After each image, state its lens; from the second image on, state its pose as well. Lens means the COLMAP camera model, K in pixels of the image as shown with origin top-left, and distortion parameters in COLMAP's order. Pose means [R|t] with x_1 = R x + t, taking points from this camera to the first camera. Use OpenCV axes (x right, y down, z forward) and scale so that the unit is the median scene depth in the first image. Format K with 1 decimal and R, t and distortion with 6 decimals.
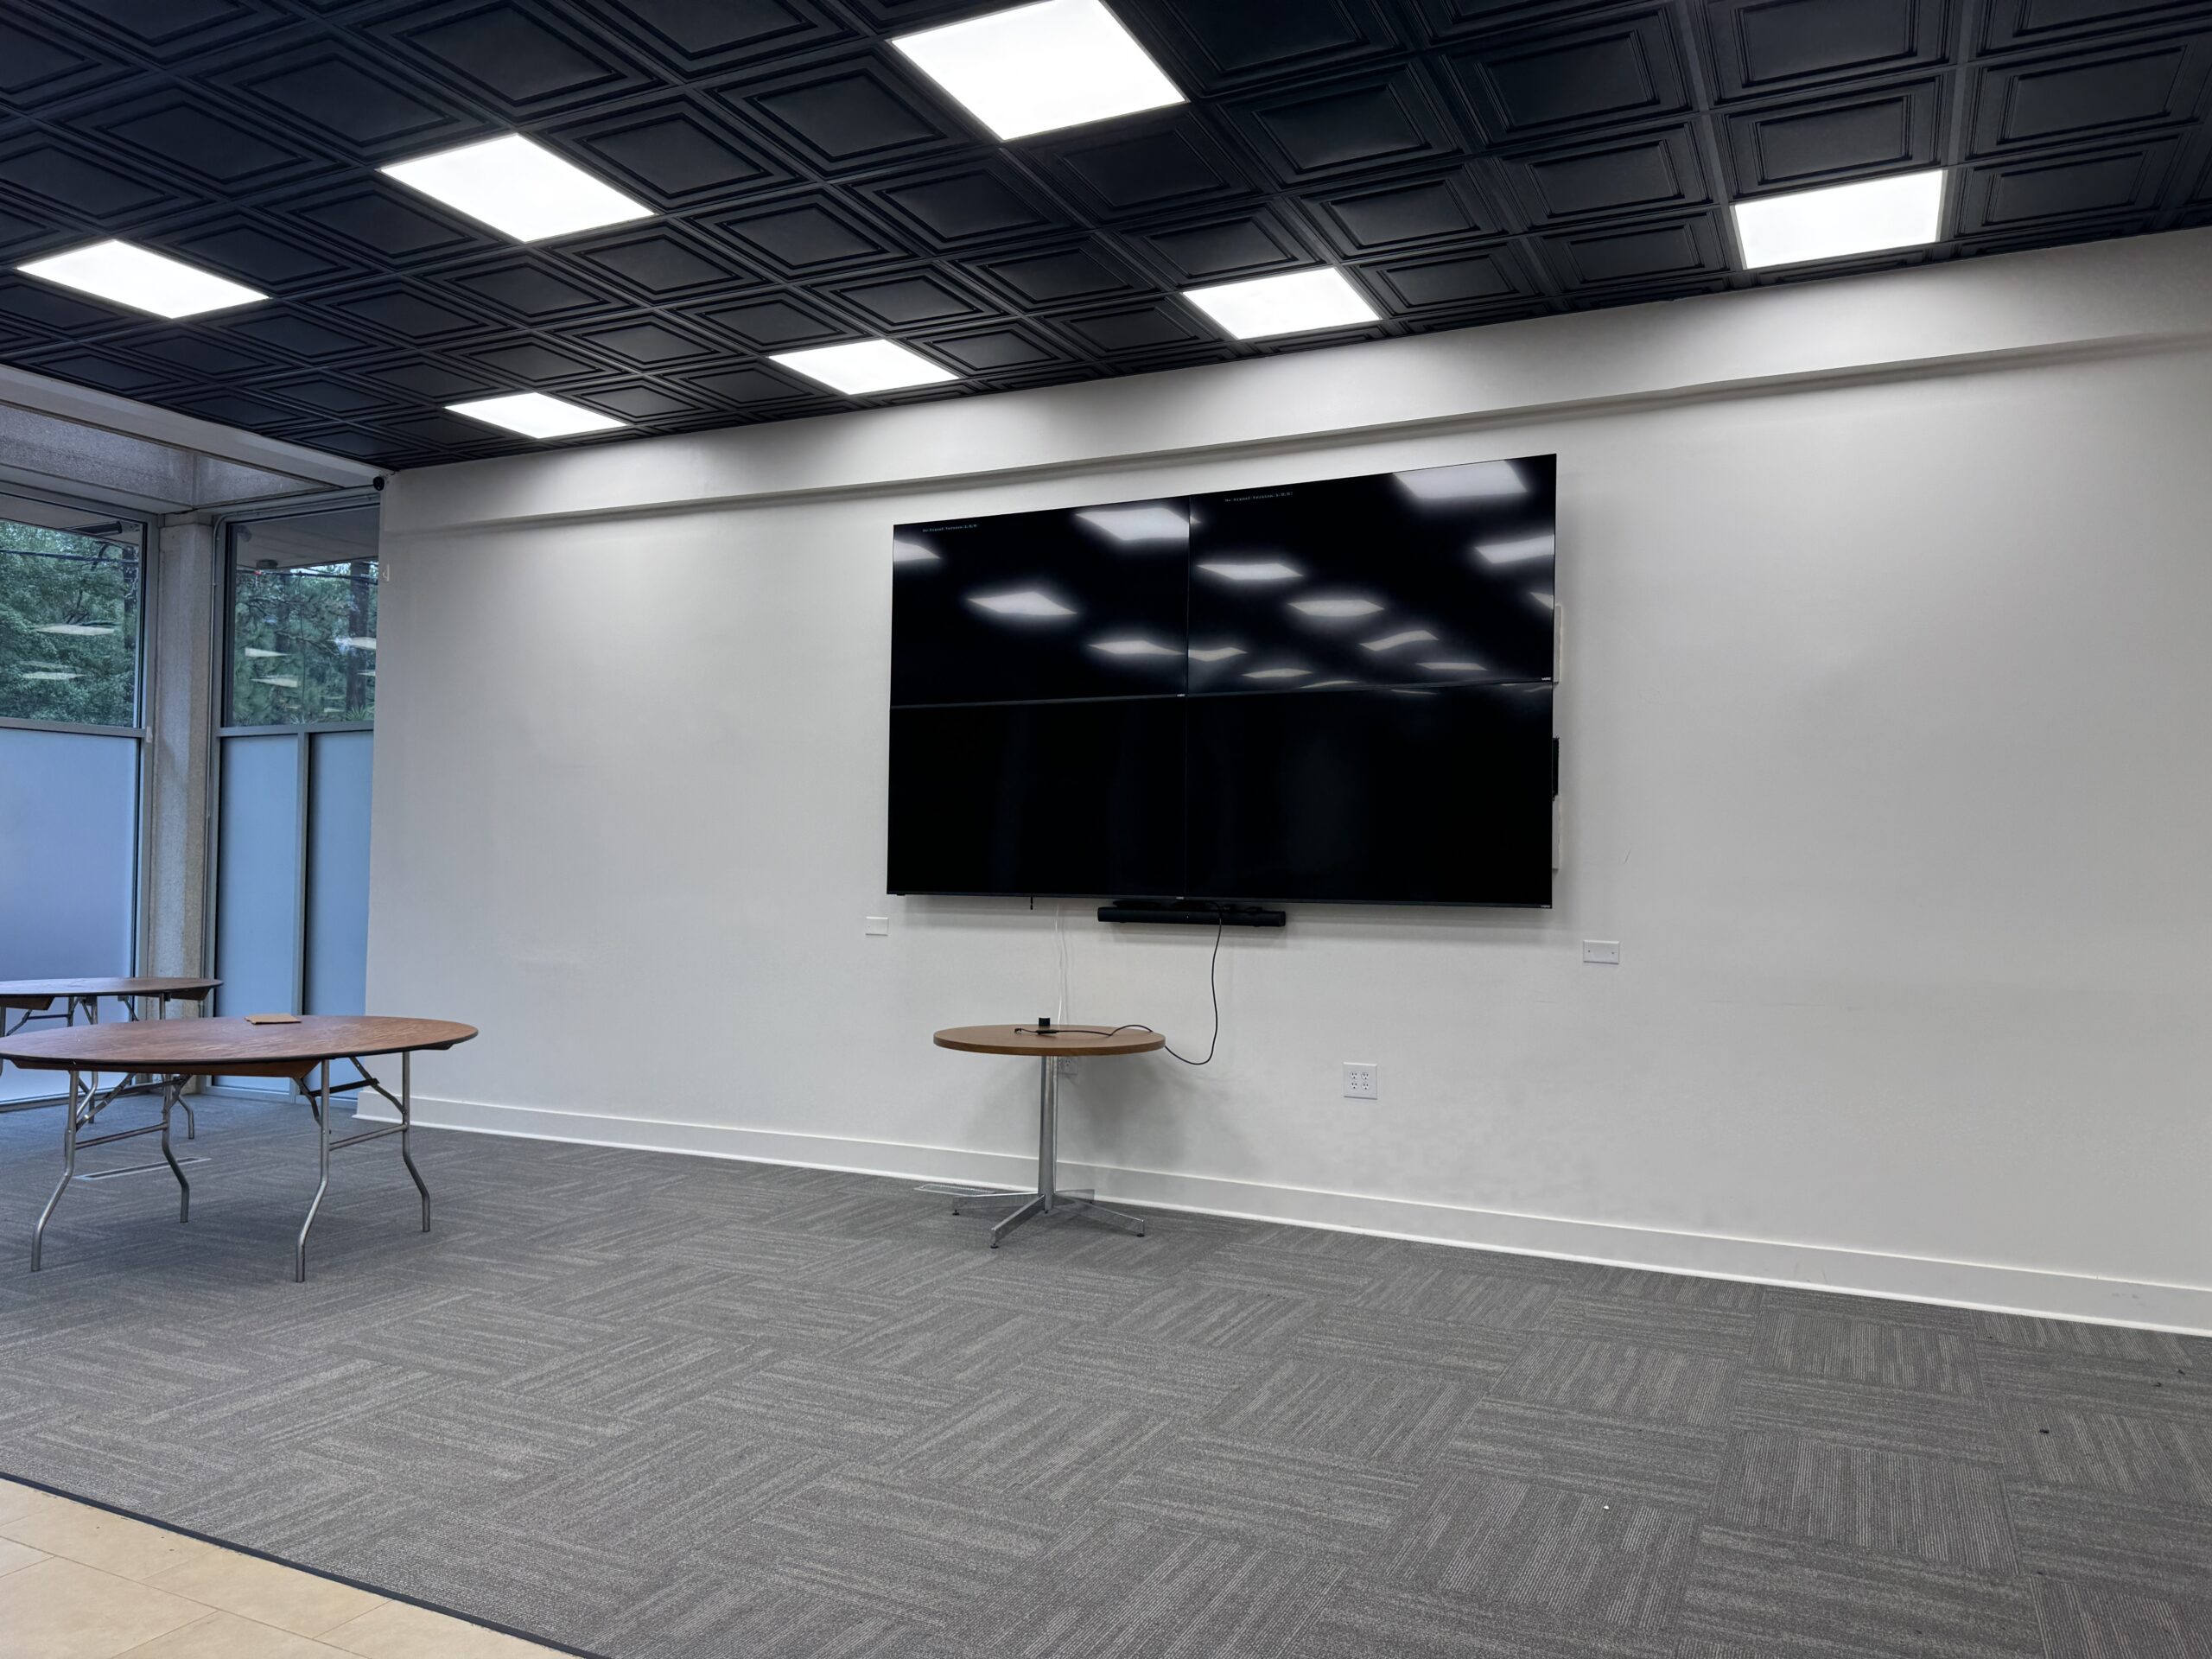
lens RADIAL K [[1562.3, 0, 1106.0], [0, 1562.3, 829.5], [0, 0, 1]] dist [0.011070, -0.010099]
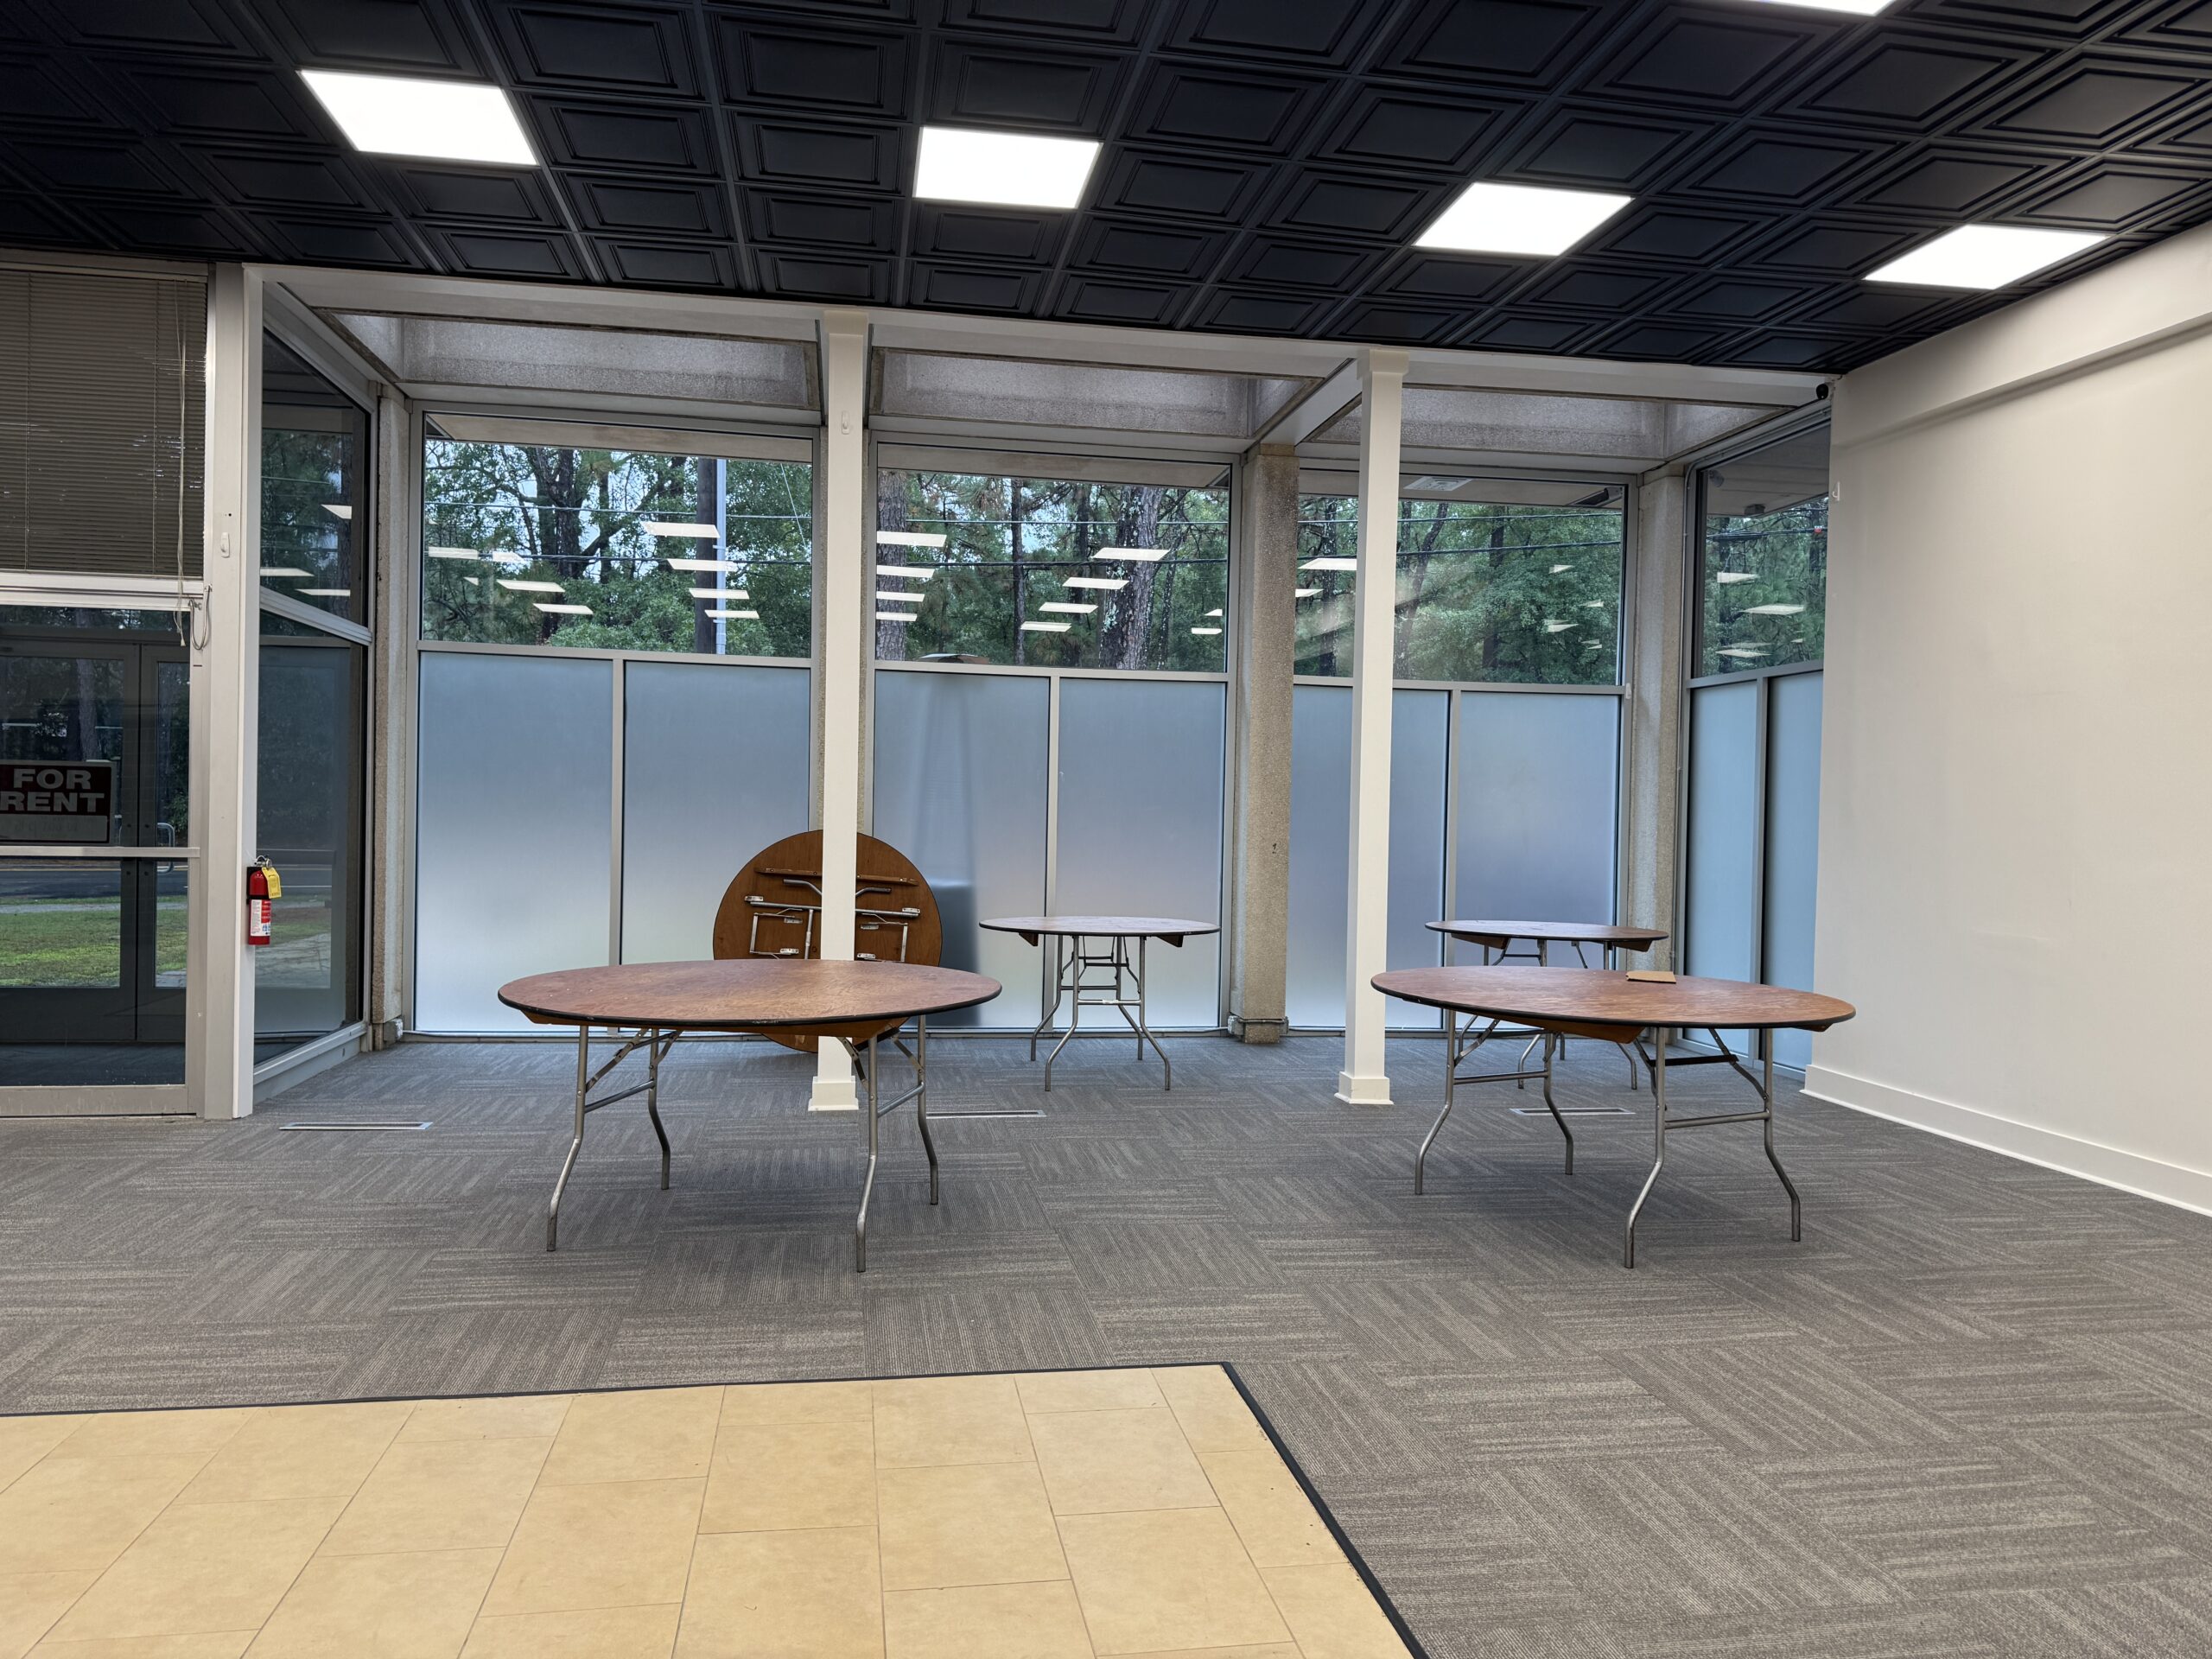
lens RADIAL K [[1562.3, 0, 1106.0], [0, 1562.3, 829.5], [0, 0, 1]] dist [0.011070, -0.010099]
pose [[0.582086, 0.011955, -0.813039, 0.047652], [0.008389, 0.999750, 0.020706, 0.012497], [0.813084, -0.018873, 0.581840, 0.232398]]
